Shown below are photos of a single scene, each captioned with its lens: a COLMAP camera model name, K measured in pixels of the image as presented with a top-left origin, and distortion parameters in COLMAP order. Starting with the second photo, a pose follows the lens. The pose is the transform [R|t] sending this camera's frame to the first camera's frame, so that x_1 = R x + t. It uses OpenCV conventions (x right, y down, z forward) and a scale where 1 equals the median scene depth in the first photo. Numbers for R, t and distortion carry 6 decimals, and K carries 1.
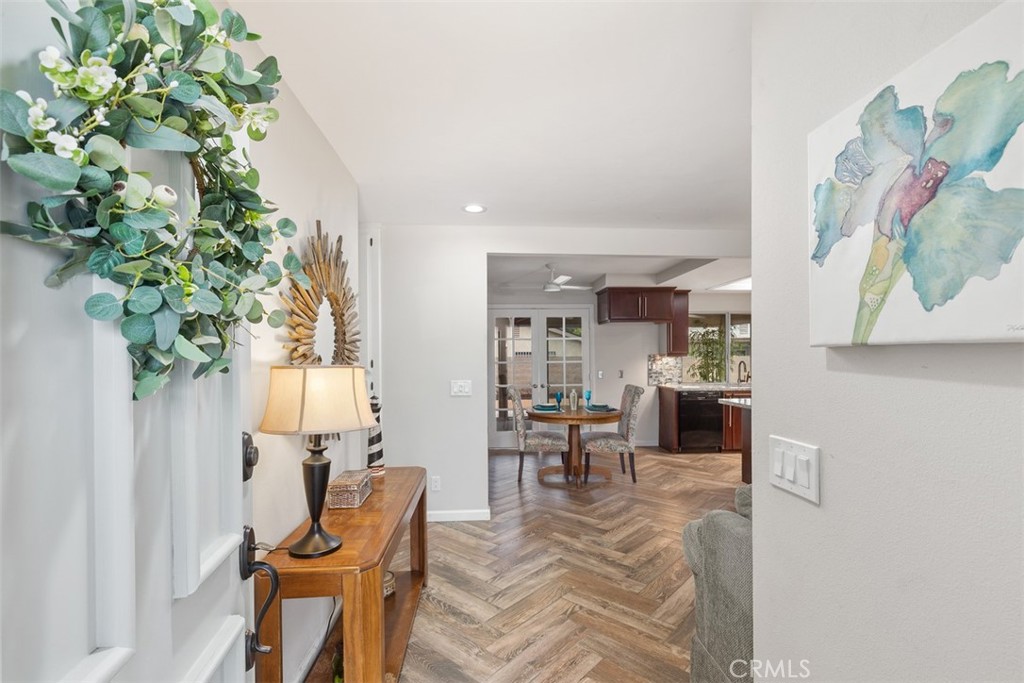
lens RADIAL K [[478.4, 0, 511.2], [0, 478.4, 348.9], [0, 0, 1]] dist [0.009777, 0.000553]
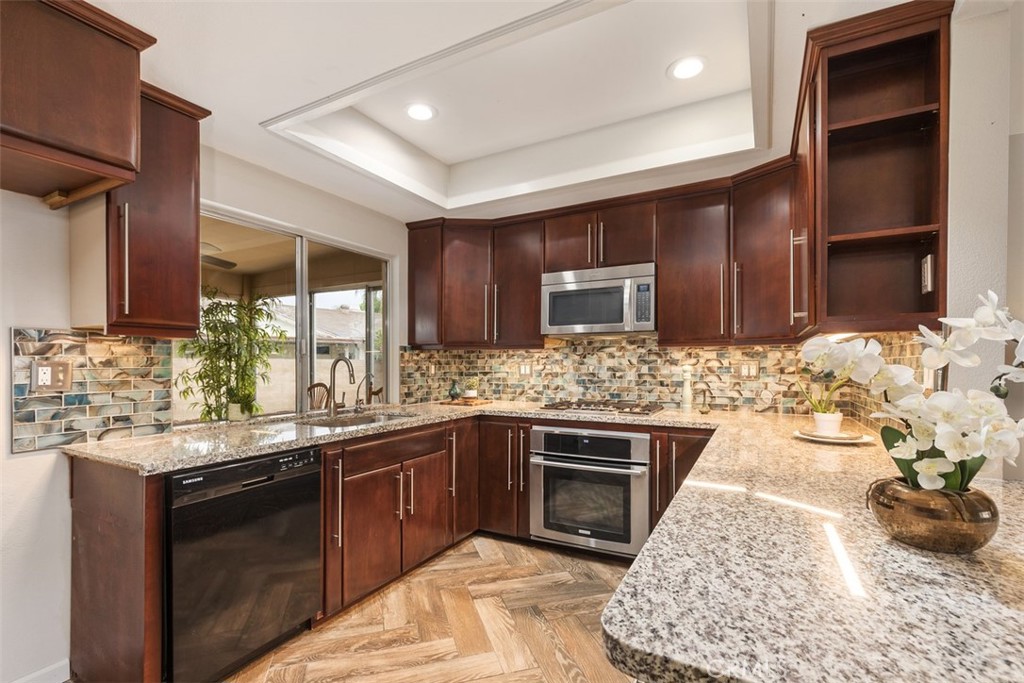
lens RADIAL K [[478.4, 0, 497.1], [0, 478.4, 360.4], [0, 0, 1]] dist [0.009777, 0.000553]
pose [[0.565869, 0.000393, 0.824495, 0.222189], [-0.005919, 0.999976, 0.003586, 0.026255], [-0.824474, -0.006910, 0.565858, 0.656103]]
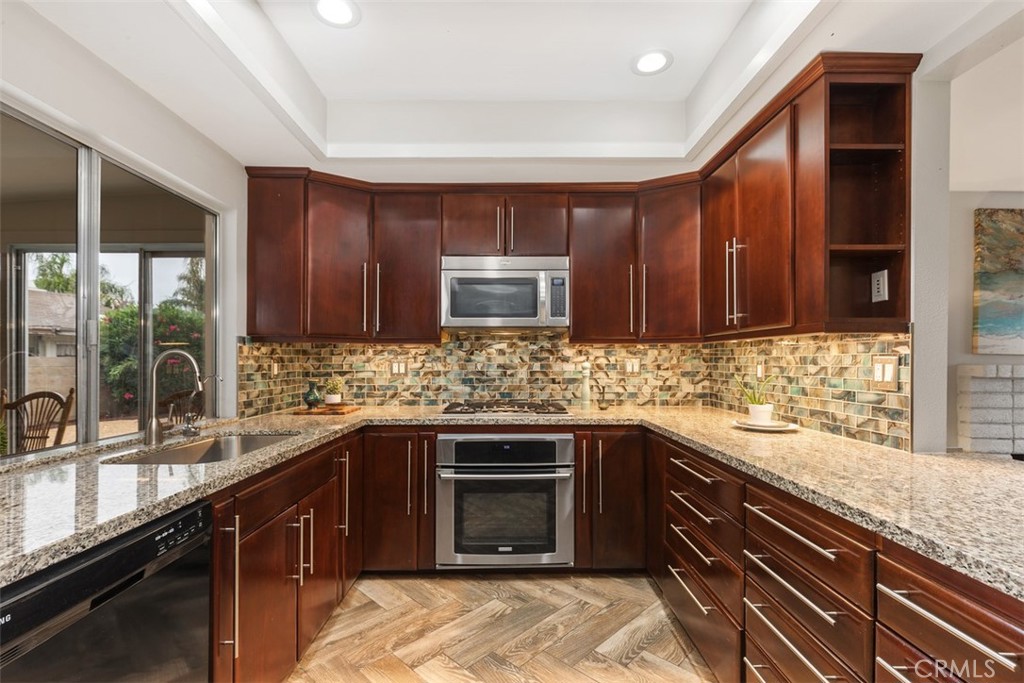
lens RADIAL K [[478.4, 0, 513.3], [0, 478.4, 354.9], [0, 0, 1]] dist [0.009777, 0.000553]
pose [[0.076188, 0.008013, 0.997061, 0.236157], [-0.009439, 0.999929, -0.007315, 0.028159], [-0.997049, -0.008853, 0.076259, 0.789816]]
